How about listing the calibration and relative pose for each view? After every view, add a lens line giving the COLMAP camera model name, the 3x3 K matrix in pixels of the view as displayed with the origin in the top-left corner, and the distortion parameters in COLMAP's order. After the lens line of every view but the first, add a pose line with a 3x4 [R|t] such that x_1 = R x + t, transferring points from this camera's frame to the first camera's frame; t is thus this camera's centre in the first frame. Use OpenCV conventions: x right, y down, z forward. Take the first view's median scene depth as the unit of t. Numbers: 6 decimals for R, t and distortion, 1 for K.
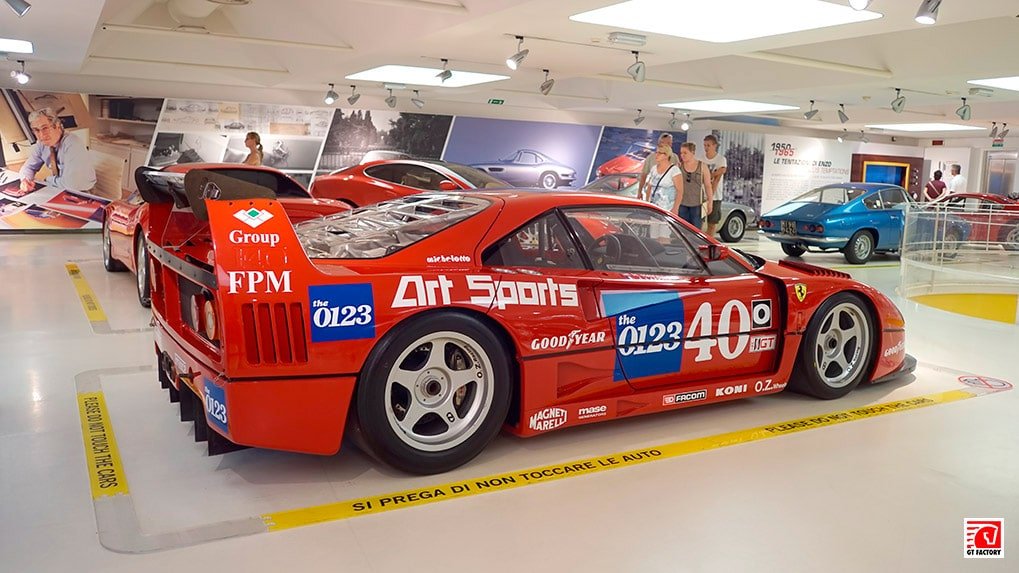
lens RADIAL K [[824.4, 0, 514.0], [0, 824.4, 287.7], [0, 0, 1]] dist [-0.098914, 0.085567]
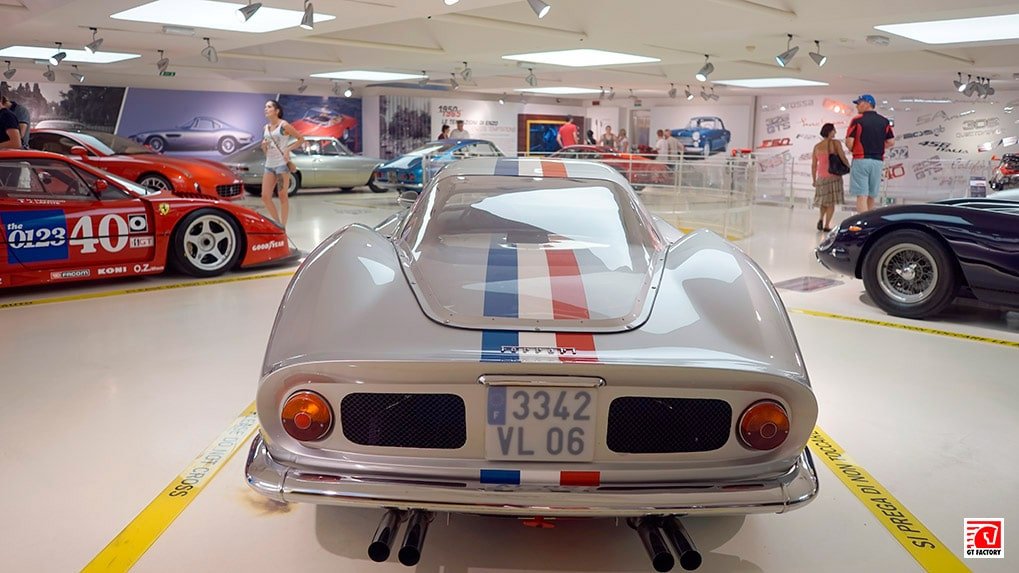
lens RADIAL K [[824.4, 0, 514.5], [0, 824.4, 287.4], [0, 0, 1]] dist [-0.098914, 0.085567]
pose [[0.970247, -0.058704, 0.234893, 0.172772], [0.048300, 0.997590, 0.049811, 0.030831], [-0.237251, -0.036983, 0.970744, -0.192662]]
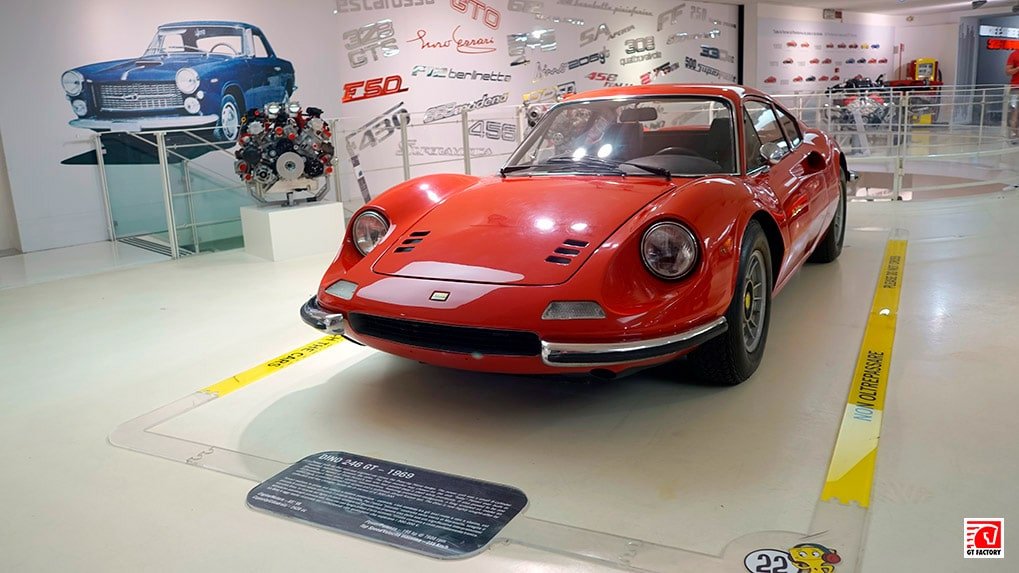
lens RADIAL K [[824.4, 0, 508.7], [0, 824.4, 286.7], [0, 0, 1]] dist [-0.098914, 0.085567]
pose [[-0.261460, -0.234586, 0.936273, 0.331215], [0.174921, 0.942438, 0.284978, -0.149856], [-0.949232, 0.238284, -0.205376, 1.191915]]
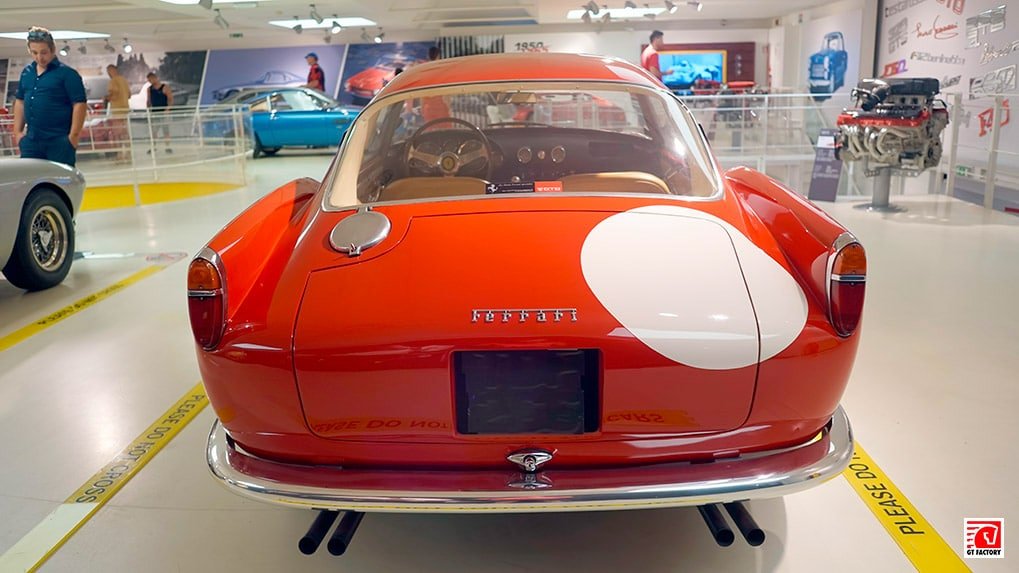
lens RADIAL K [[824.4, 0, 509.1], [0, 824.4, 281.2], [0, 0, 1]] dist [-0.098914, 0.085567]
pose [[0.852451, 0.068914, -0.518245, 1.100169], [-0.017146, 0.994426, 0.104032, 0.013945], [0.522525, -0.079796, 0.848882, 0.139348]]
